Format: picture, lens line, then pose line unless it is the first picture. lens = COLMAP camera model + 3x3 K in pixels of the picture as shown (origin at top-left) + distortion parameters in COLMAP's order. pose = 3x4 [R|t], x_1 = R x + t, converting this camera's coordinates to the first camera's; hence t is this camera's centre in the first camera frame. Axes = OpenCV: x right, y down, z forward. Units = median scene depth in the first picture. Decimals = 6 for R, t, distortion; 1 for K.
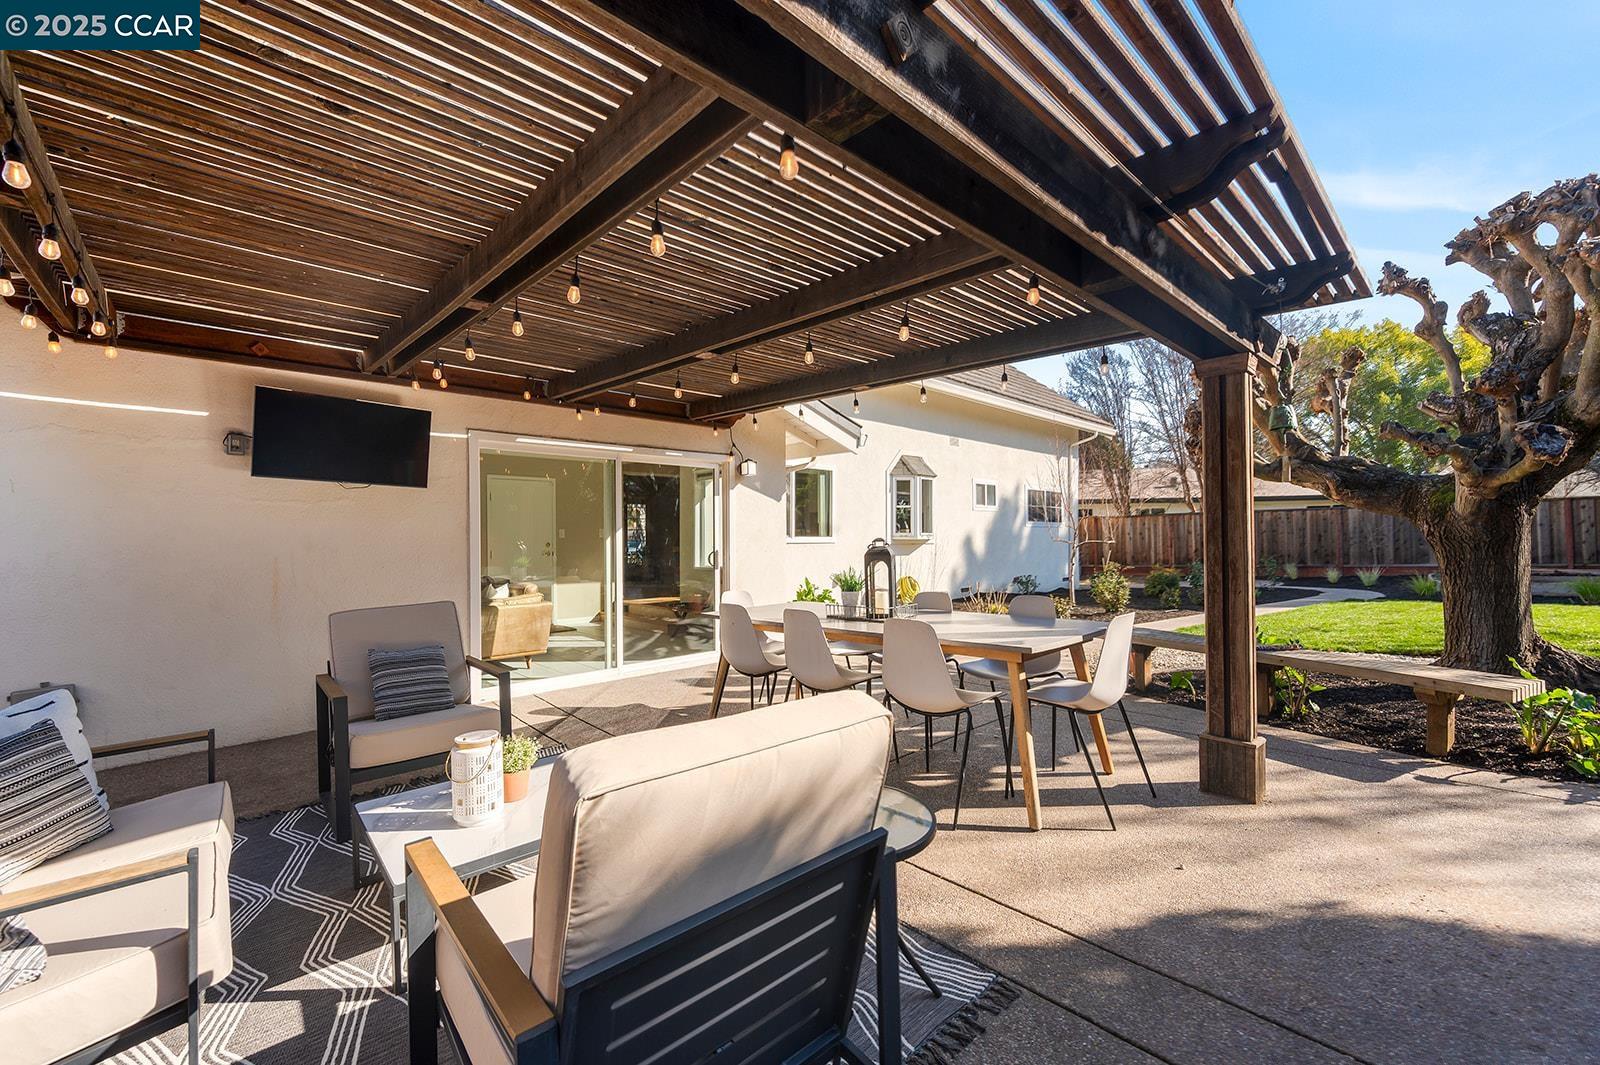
lens RADIAL K [[646.6, 0, 800.0], [0, 646.6, 532.5], [0, 0, 1]] dist [-0.000236, 0.000193]
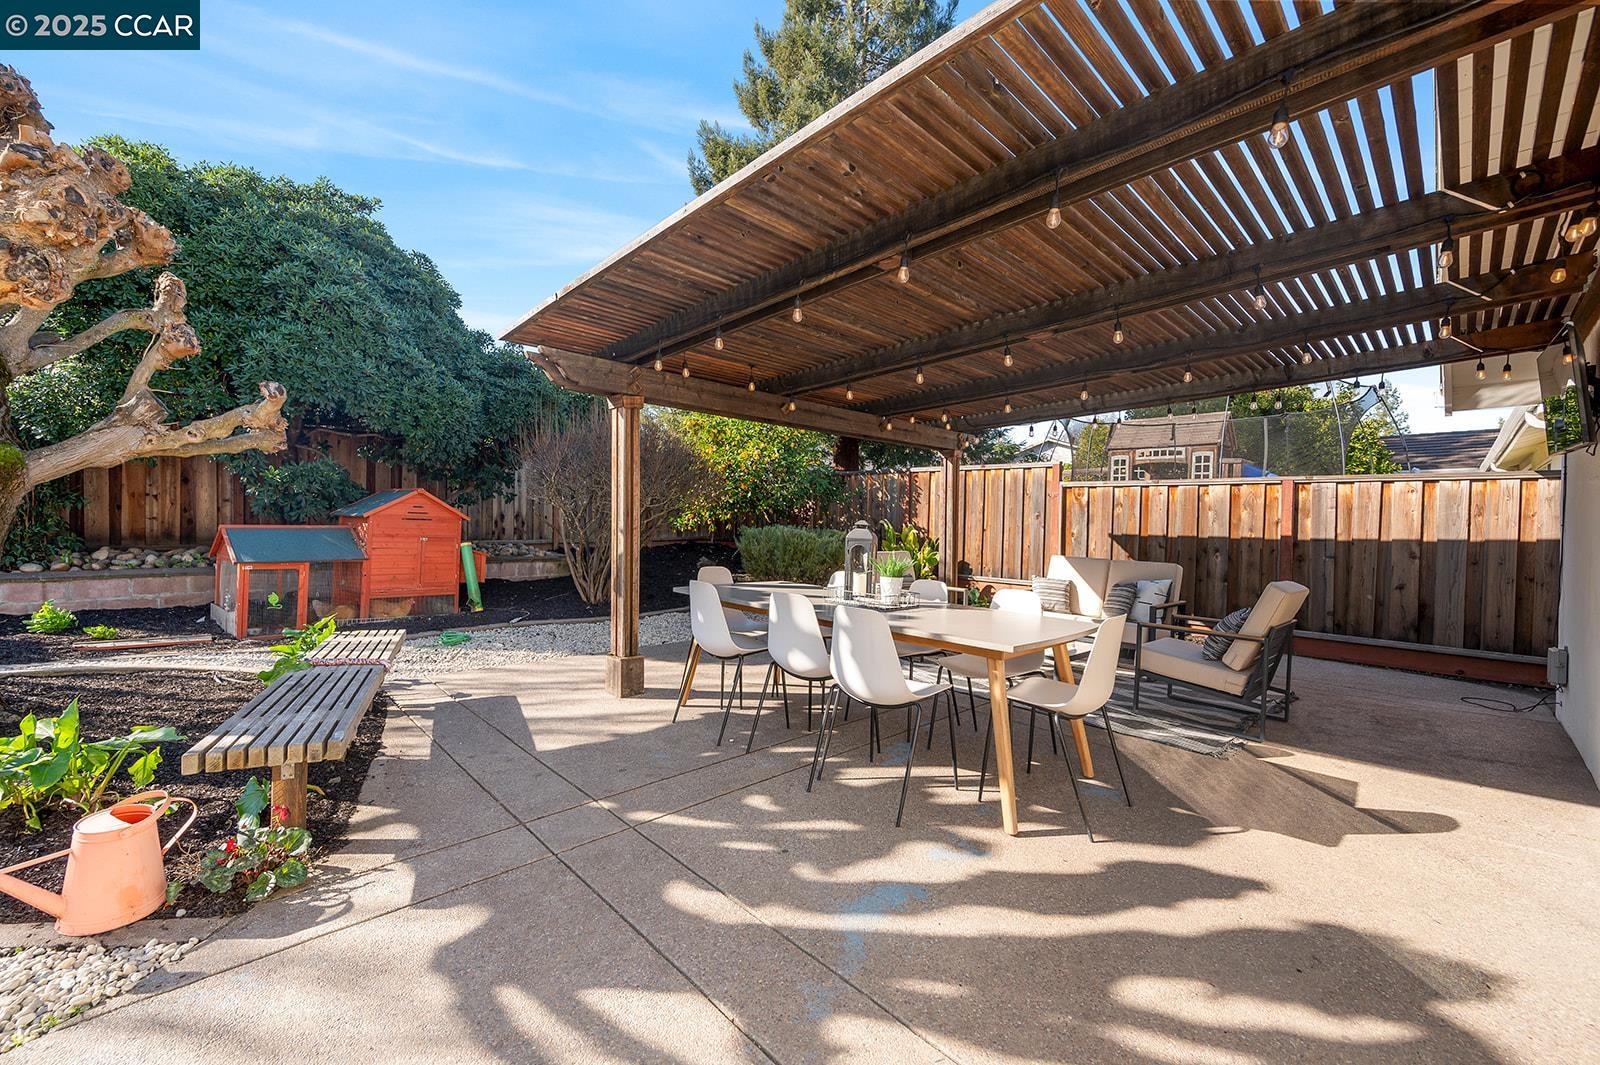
lens RADIAL K [[642.1, 0, 804.3], [0, 642.1, 529.8], [0, 0, 1]] dist [0.001453, 0.000088]
pose [[-0.999635, -0.005792, -0.026383, 0.068557], [-0.005808, 0.999983, 0.000555, 0.006253], [0.026379, 0.000708, -0.999652, 0.567573]]
